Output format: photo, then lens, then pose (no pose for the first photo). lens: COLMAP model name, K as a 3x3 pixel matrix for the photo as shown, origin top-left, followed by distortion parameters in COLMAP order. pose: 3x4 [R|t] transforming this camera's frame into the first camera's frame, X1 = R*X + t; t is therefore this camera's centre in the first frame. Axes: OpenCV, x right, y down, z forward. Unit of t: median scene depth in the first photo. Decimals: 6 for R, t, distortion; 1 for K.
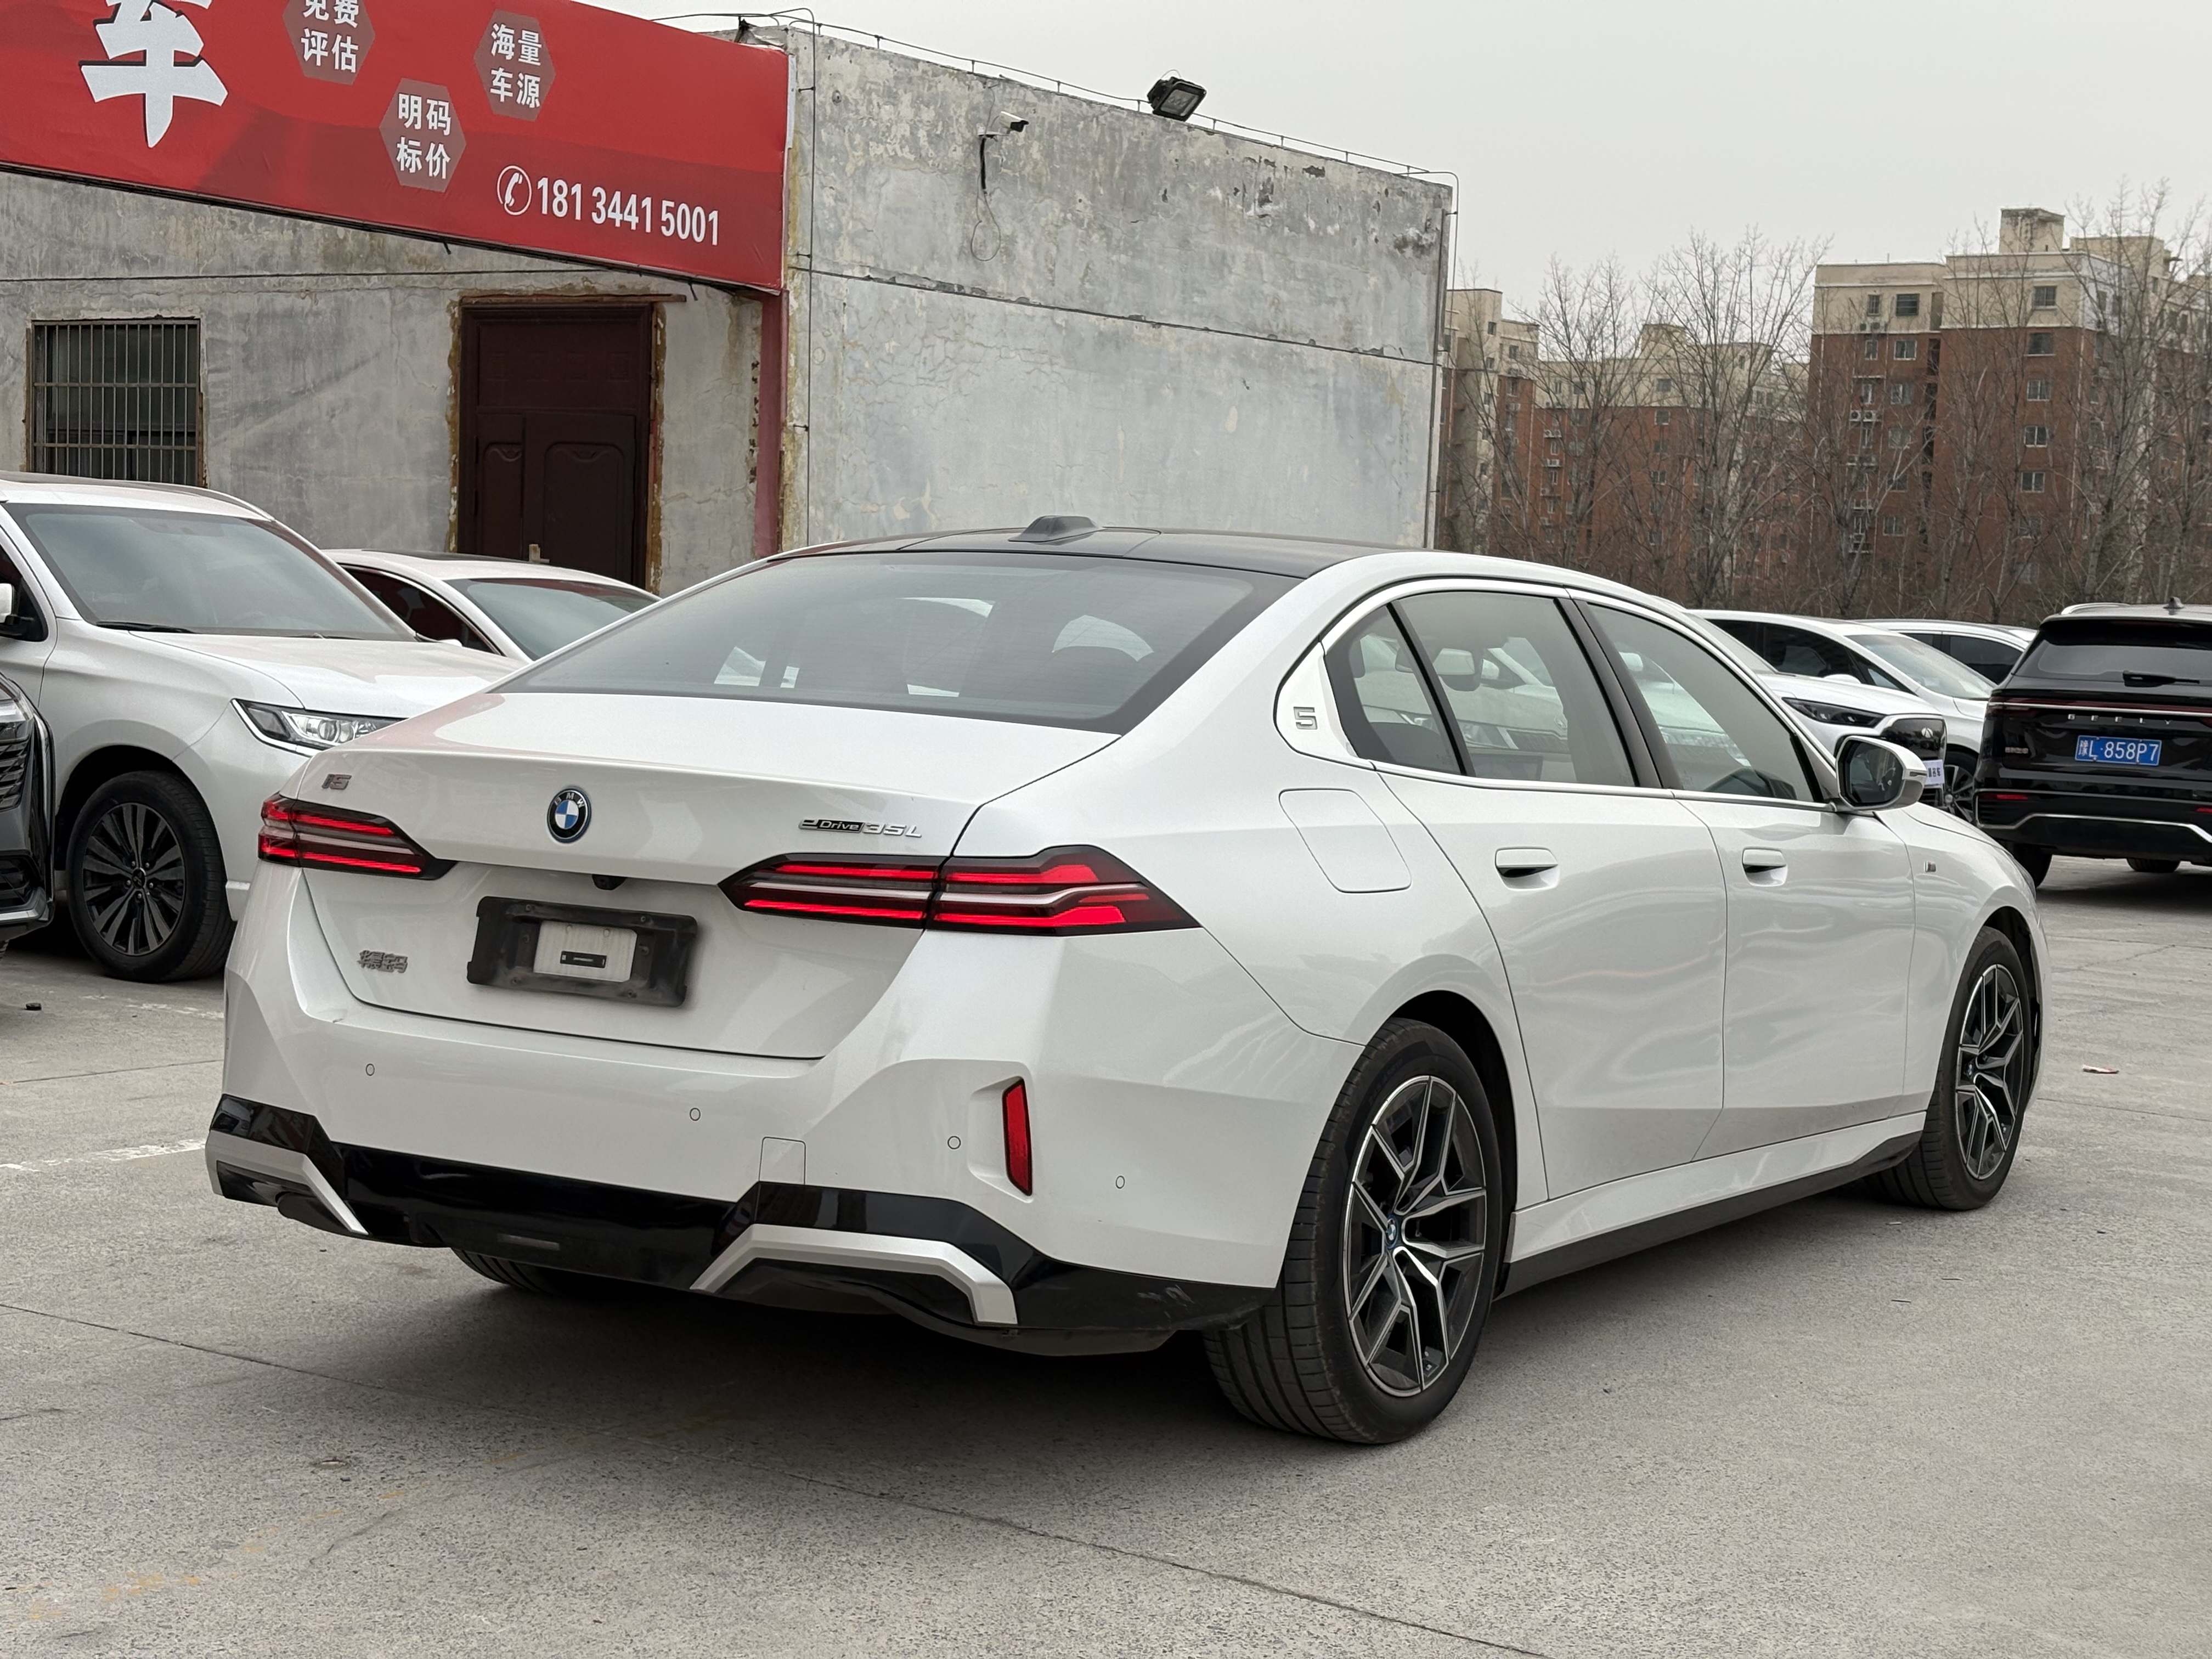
lens RADIAL K [[3332.9, 0, 1098.1], [0, 3332.9, 826.2], [0, 0, 1]] dist [0.241859, -0.939411]
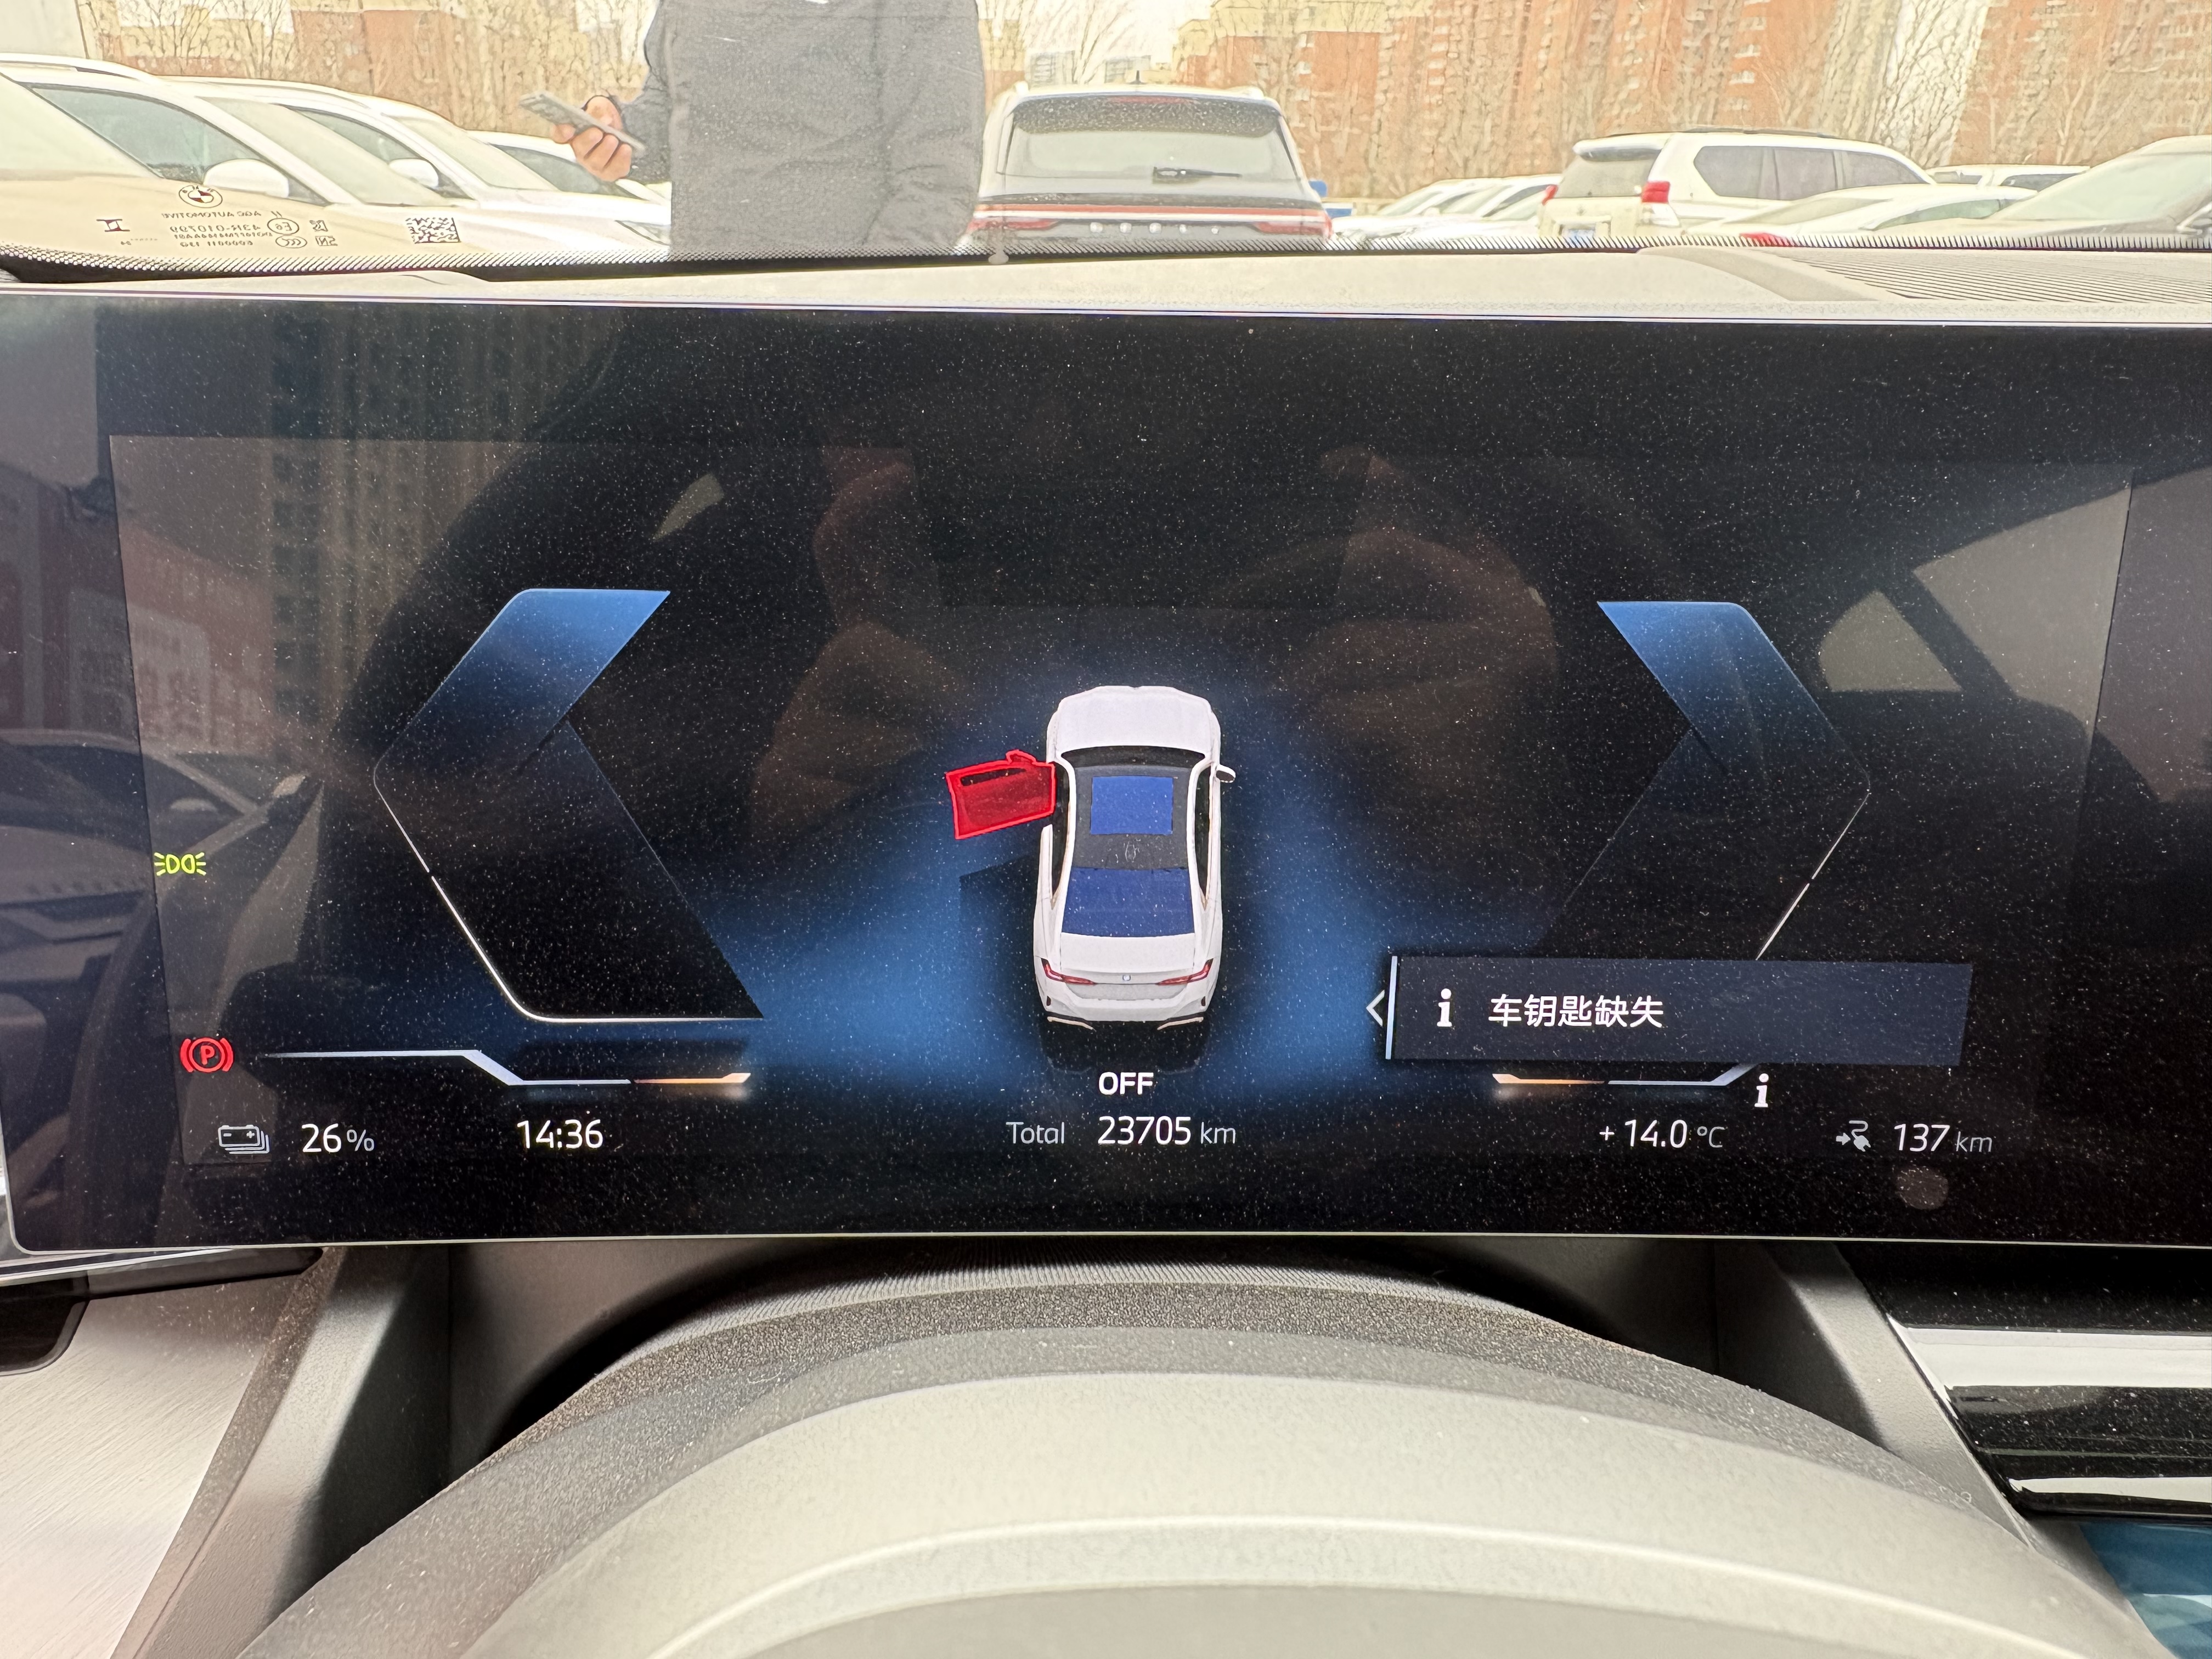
lens RADIAL K [[1463.0, 0, 1030.2], [0, 1463.0, 823.0], [0, 0, 1]] dist [-0.004901, 0.005382]
pose [[0.805195, -0.260775, 0.532595, 0.192959], [0.061337, 0.929928, 0.362591, -0.098407], [-0.589830, -0.259289, 0.764768, 2.496964]]
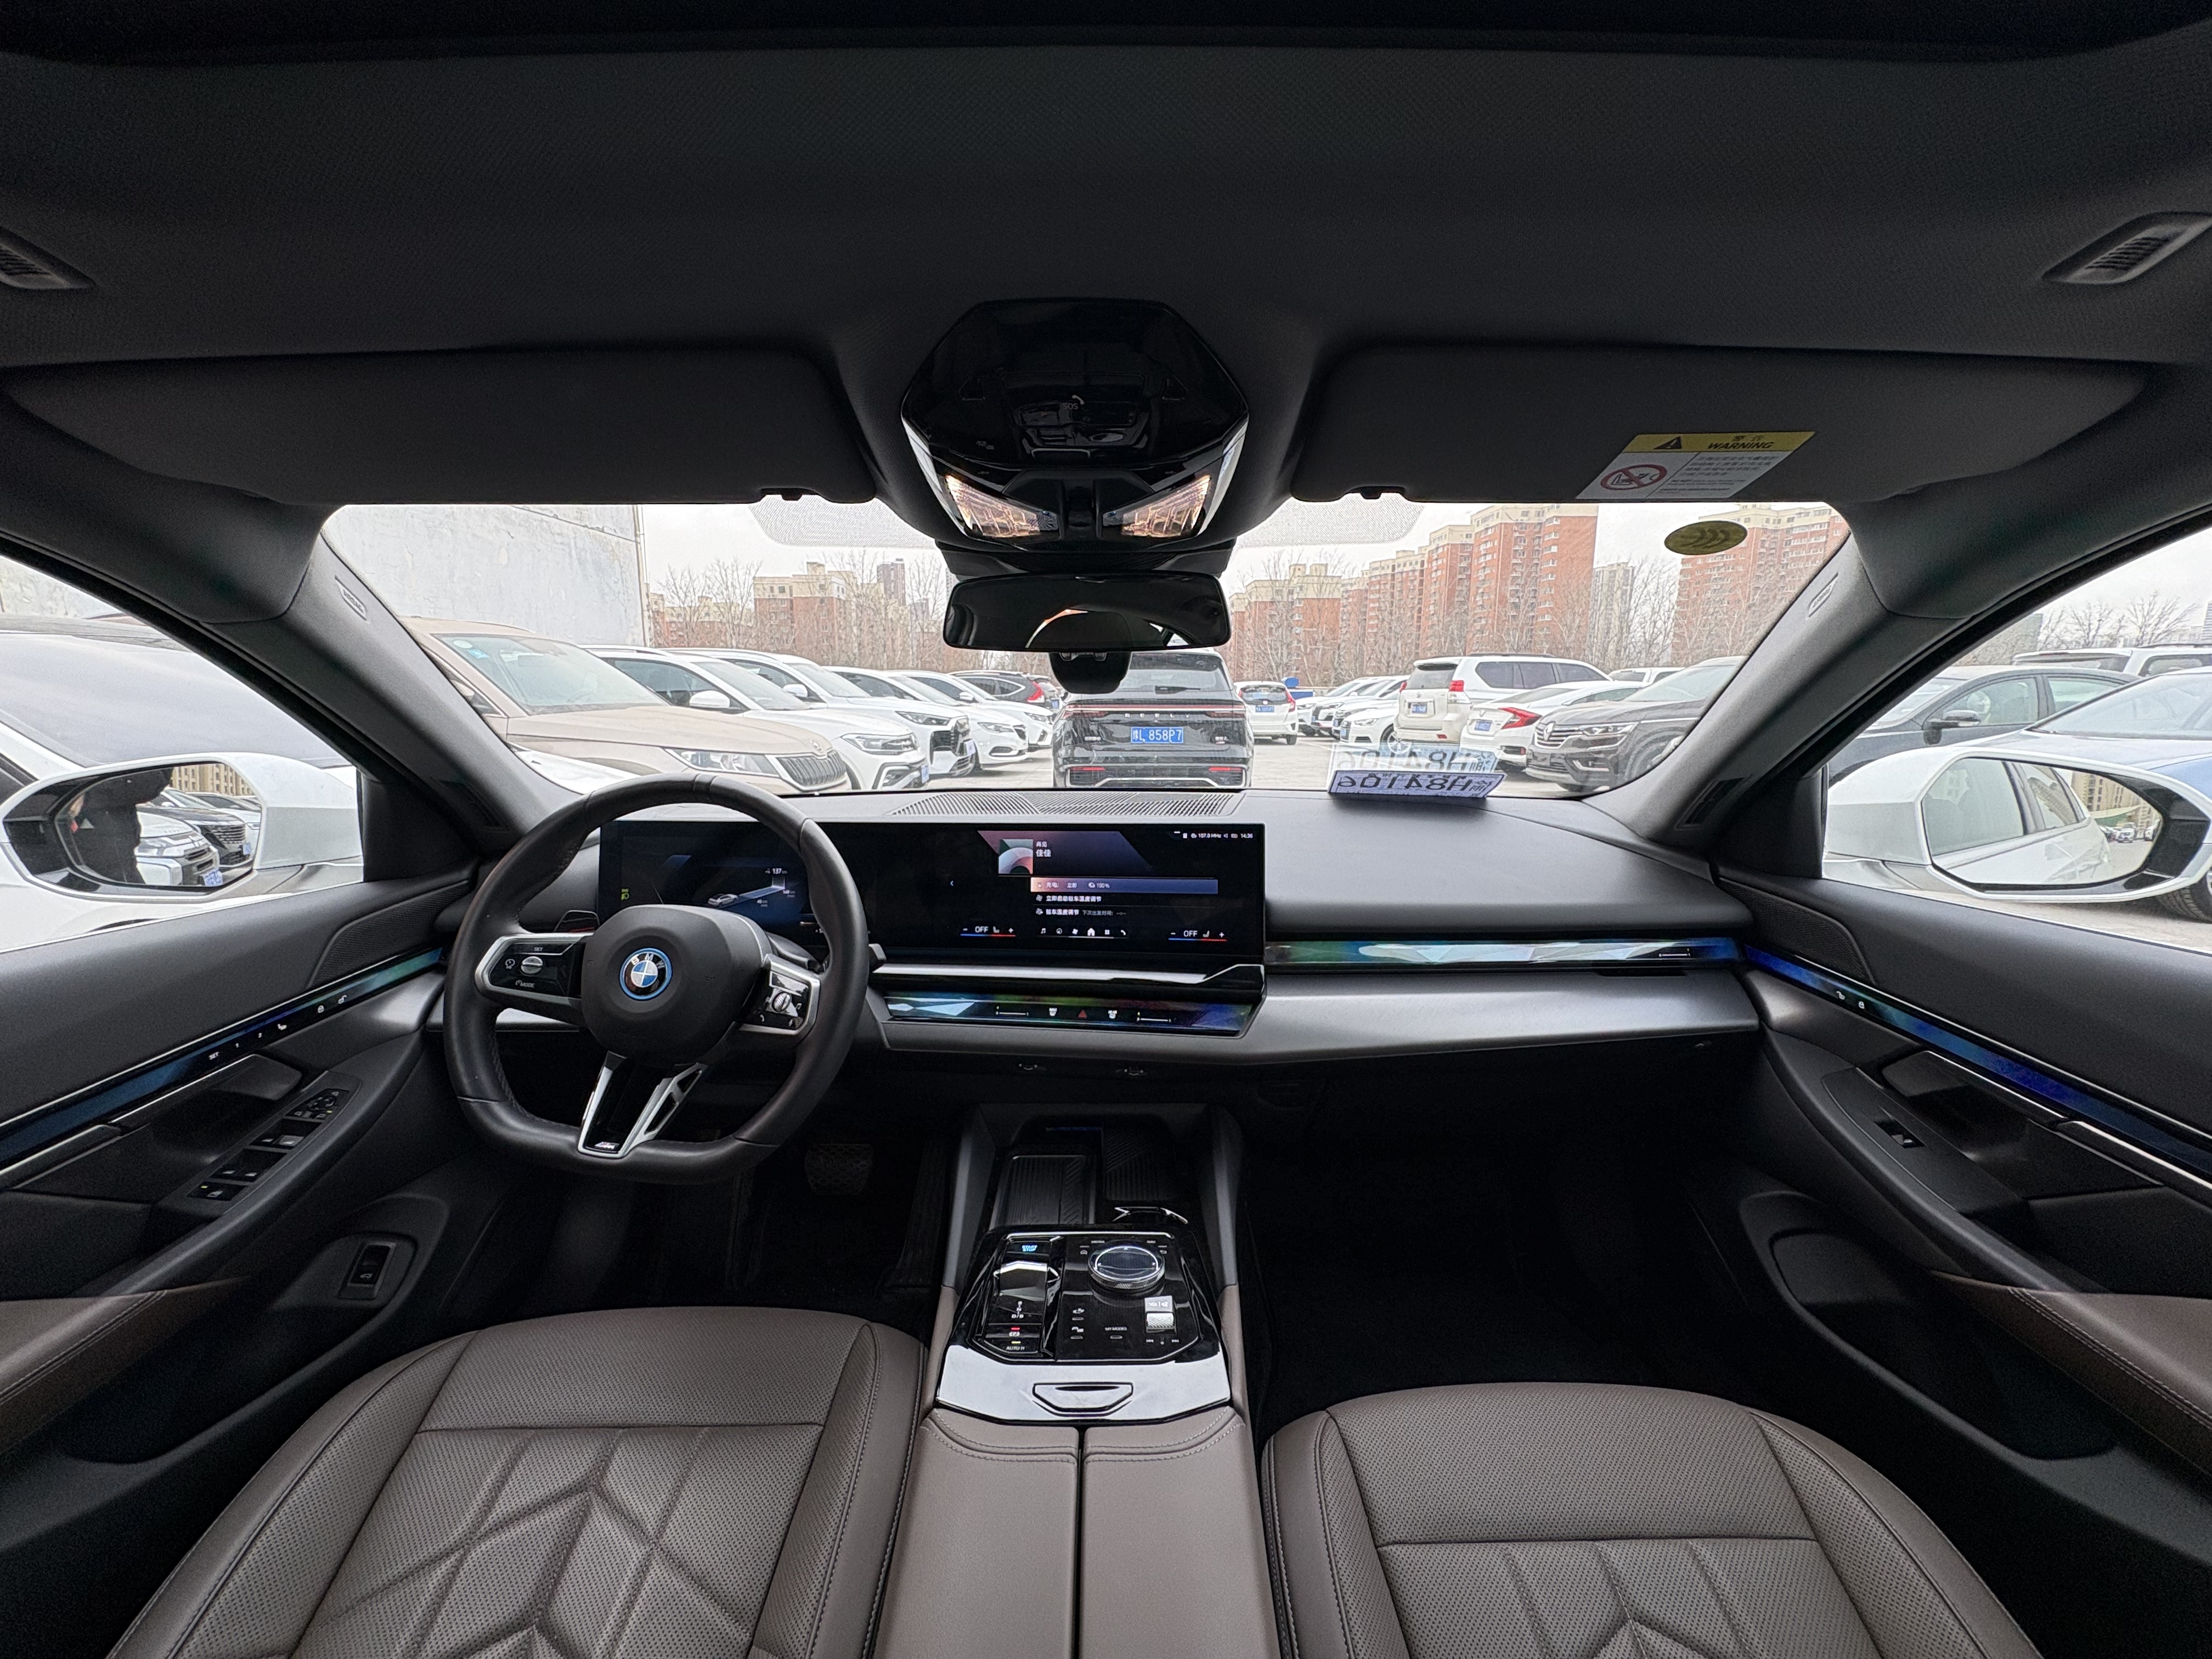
lens RADIAL K [[877.3, 0, 1106.0], [0, 877.3, 829.5], [0, 0, 1]] dist [-0.002801, -0.000131]
pose [[0.832673, -0.130723, 0.538114, 0.182652], [0.073018, 0.989172, 0.127309, -0.114415], [-0.548930, -0.066715, 0.833202, 2.324862]]
